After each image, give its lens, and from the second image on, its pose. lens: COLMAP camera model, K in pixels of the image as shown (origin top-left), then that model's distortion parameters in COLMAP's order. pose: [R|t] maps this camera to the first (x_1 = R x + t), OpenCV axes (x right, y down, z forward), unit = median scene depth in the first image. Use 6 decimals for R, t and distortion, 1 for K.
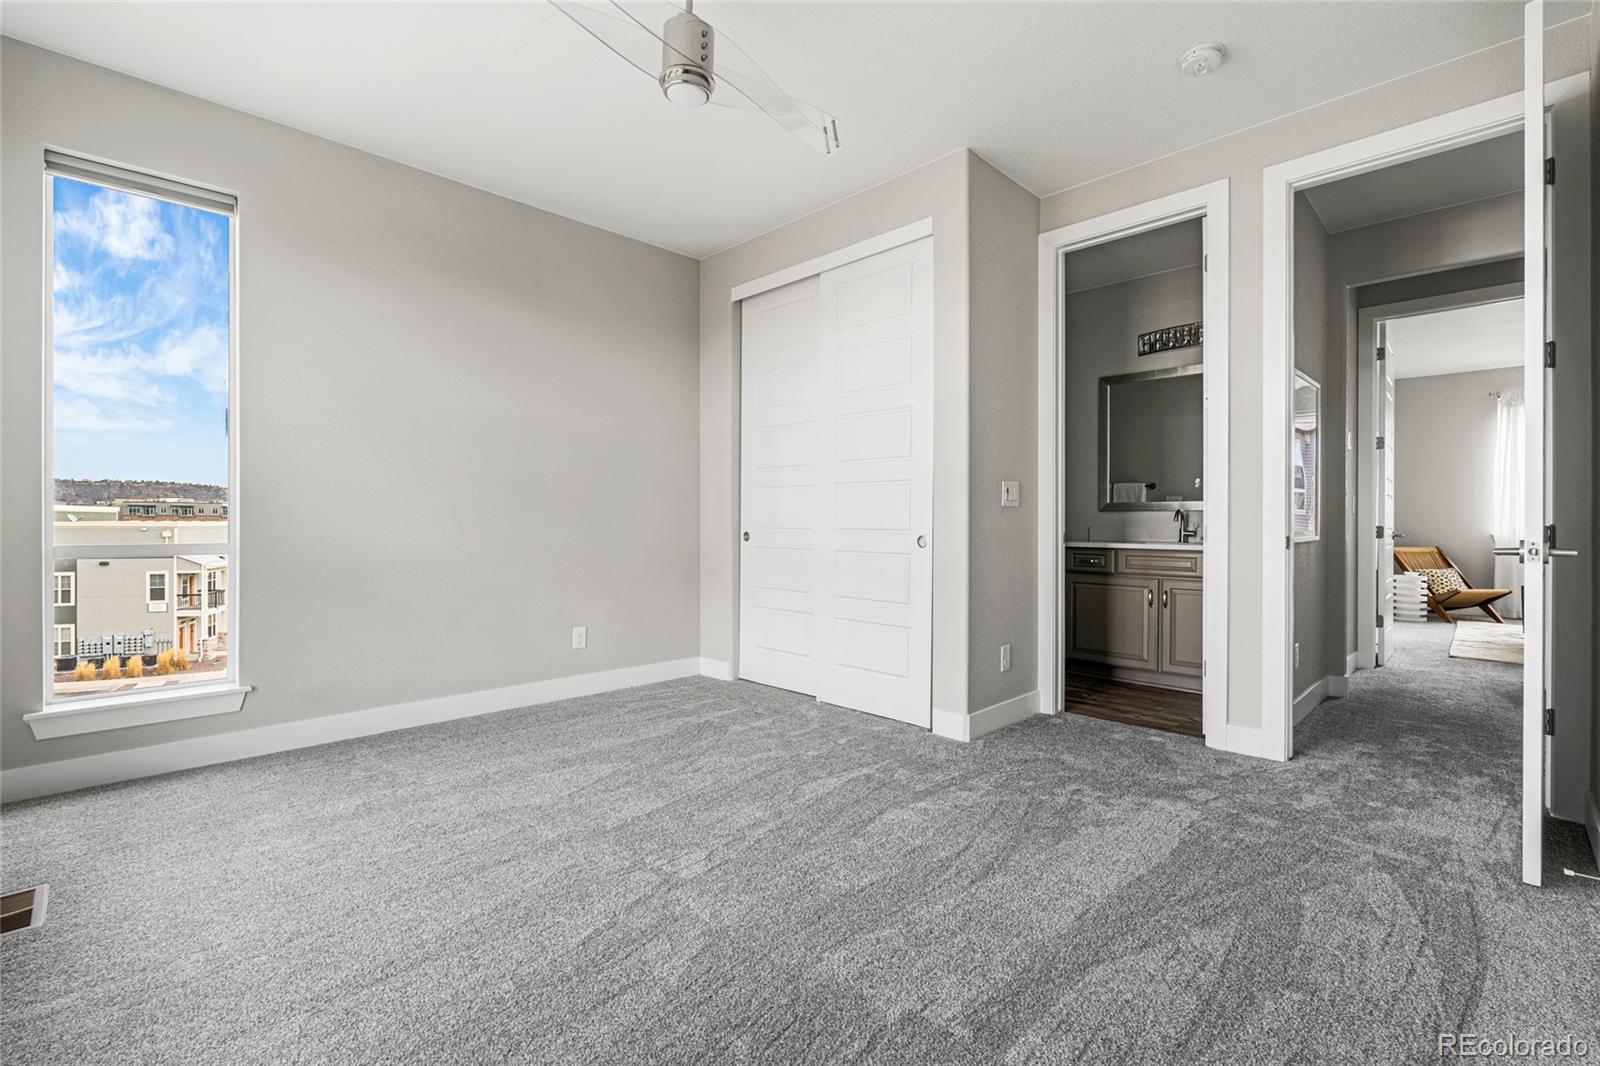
lens RADIAL K [[695.2, 0, 800.0], [0, 695.2, 533.0], [0, 0, 1]] dist [-0.000493, -0.000204]
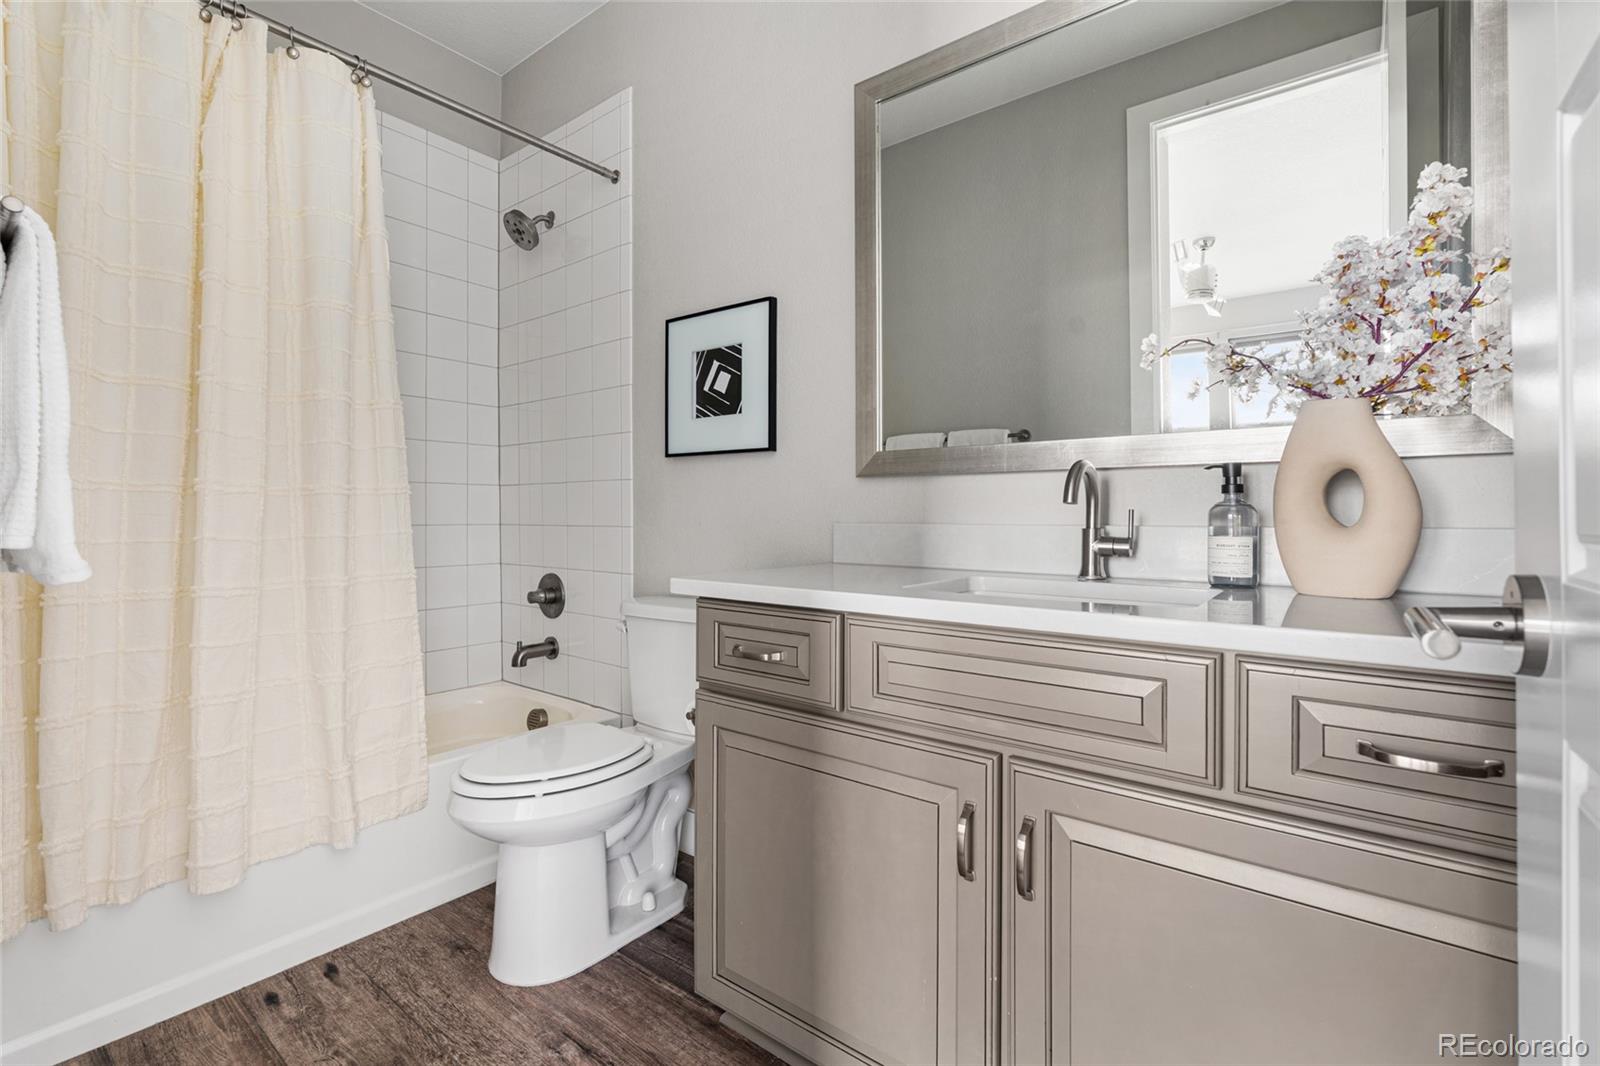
lens RADIAL K [[717.9, 0, 799.8], [0, 717.9, 518.5], [0, 0, 1]] dist [-0.000088, -0.000046]
pose [[0.990941, 0.000553, 0.134296, 0.389718], [0.000556, 0.999966, -0.008222, -0.008558], [-0.134295, 0.008222, 0.990907, 0.719746]]
